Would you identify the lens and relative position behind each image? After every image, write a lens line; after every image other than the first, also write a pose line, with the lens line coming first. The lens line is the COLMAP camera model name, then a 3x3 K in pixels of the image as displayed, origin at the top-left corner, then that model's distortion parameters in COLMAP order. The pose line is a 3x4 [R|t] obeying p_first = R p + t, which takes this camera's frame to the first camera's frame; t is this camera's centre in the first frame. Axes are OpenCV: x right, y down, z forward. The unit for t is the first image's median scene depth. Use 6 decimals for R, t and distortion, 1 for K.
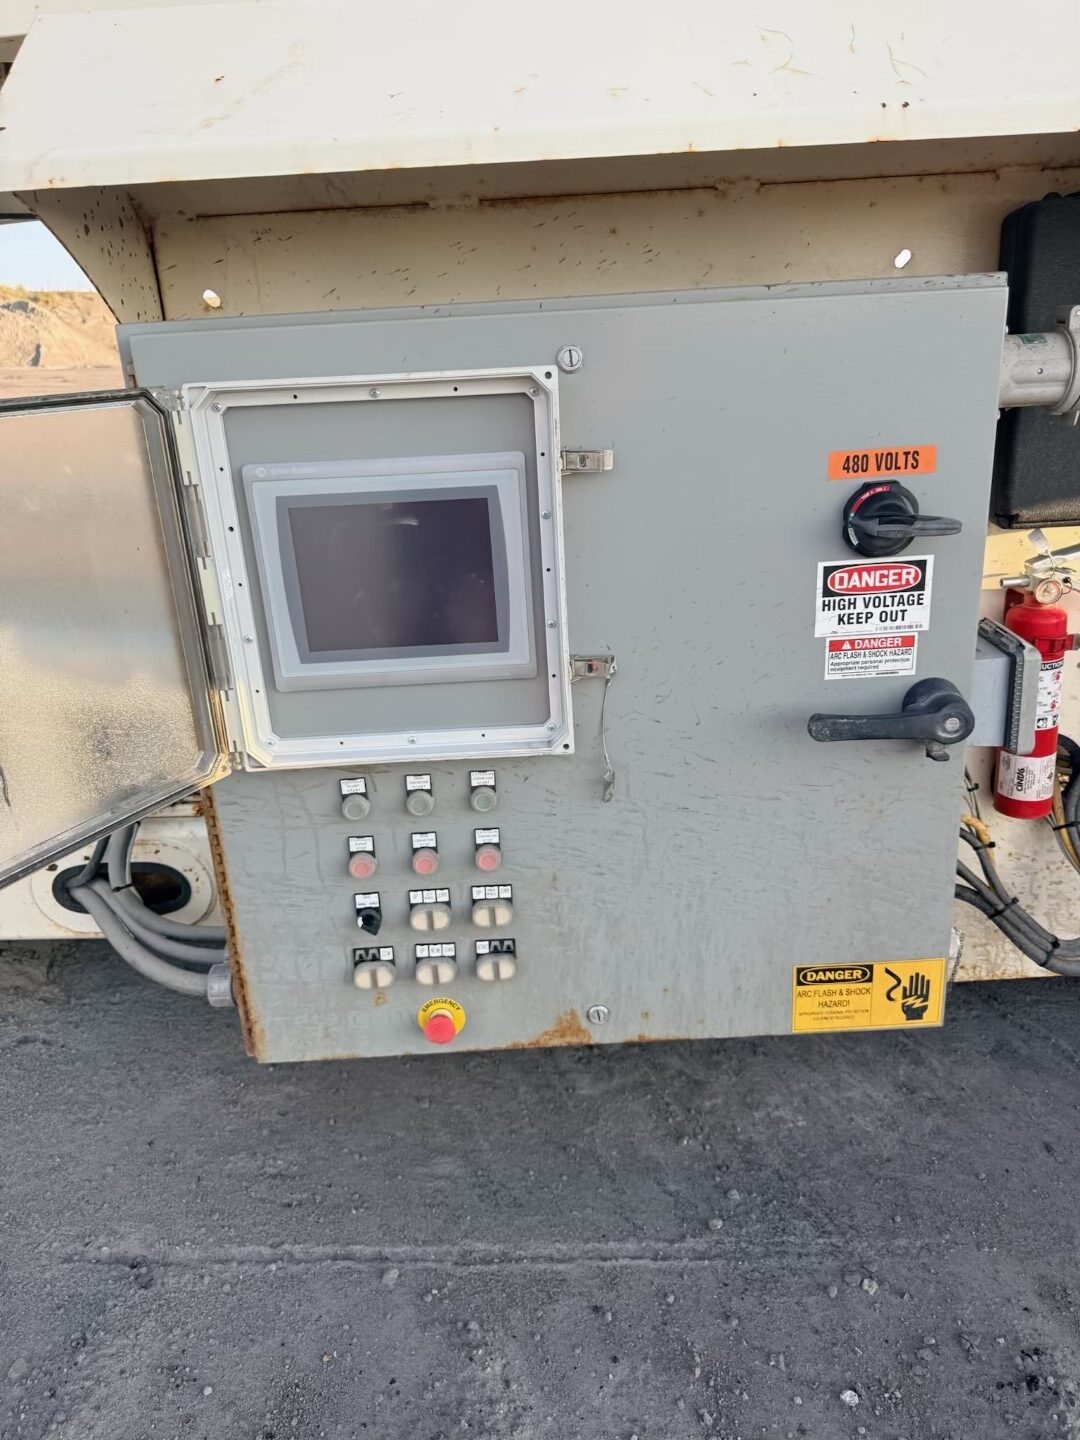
lens RADIAL K [[1015.1, 0, 544.7], [0, 1015.1, 724.2], [0, 0, 1]] dist [0.019038, -0.025148]
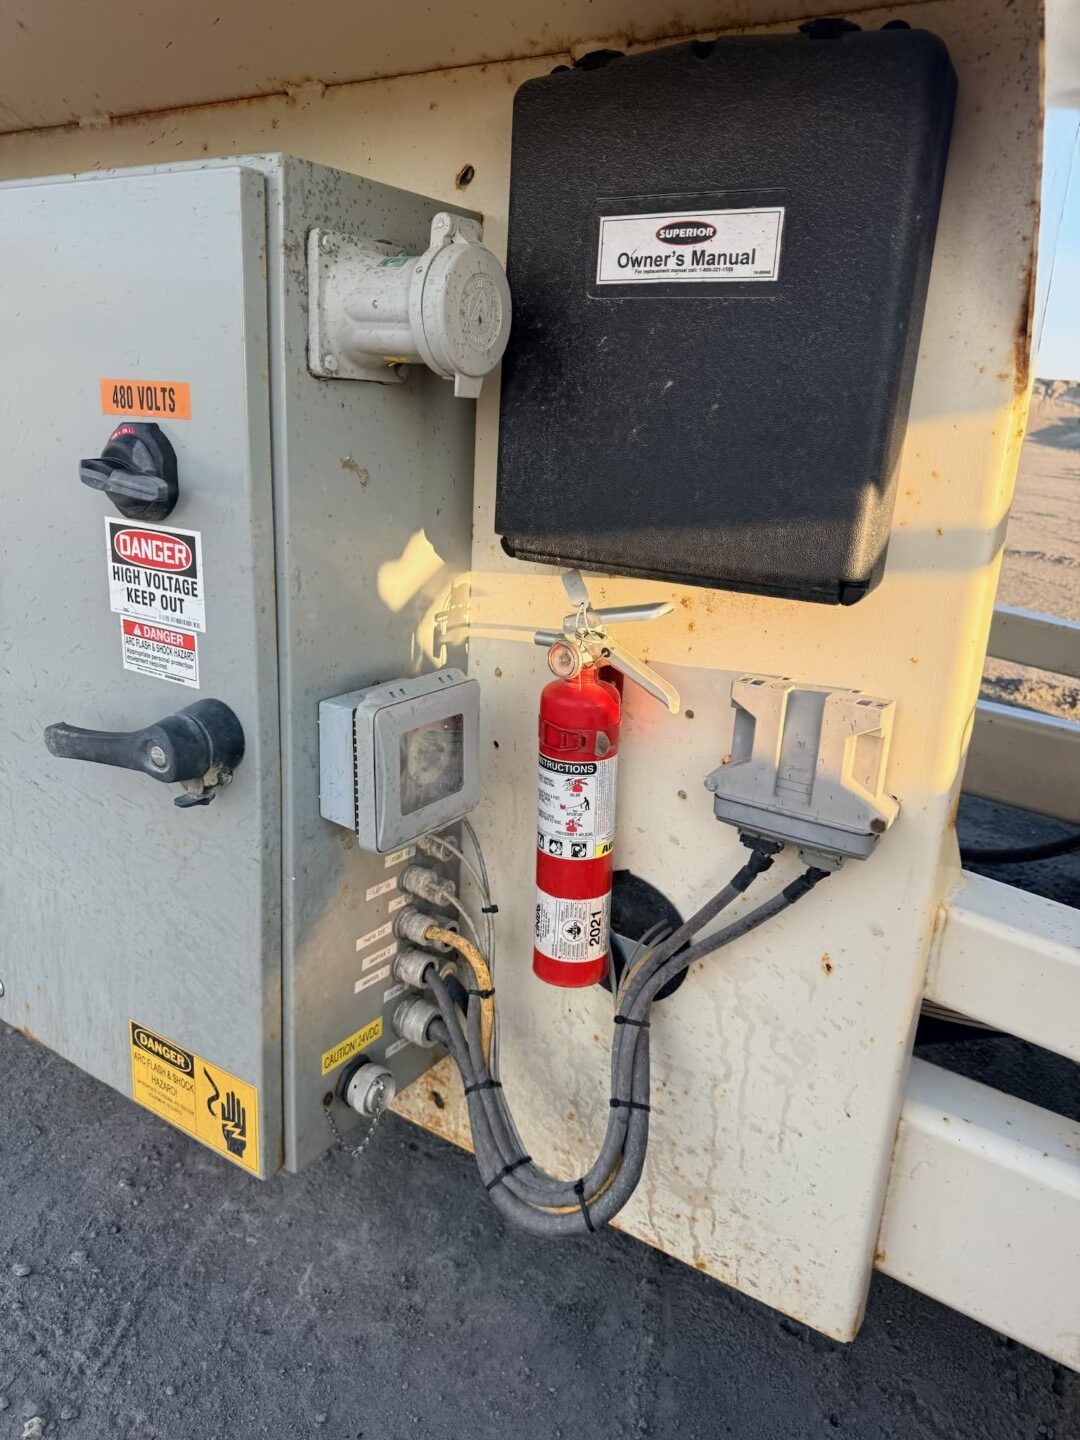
lens RADIAL K [[1015.1, 0, 545.1], [0, 1015.1, 717.1], [0, 0, 1]] dist [0.019038, -0.025148]
pose [[0.830404, 0.257031, -0.494331, 0.983022], [-0.284027, 0.958580, 0.021297, -0.121135], [0.479330, 0.122719, 0.869013, 0.475659]]
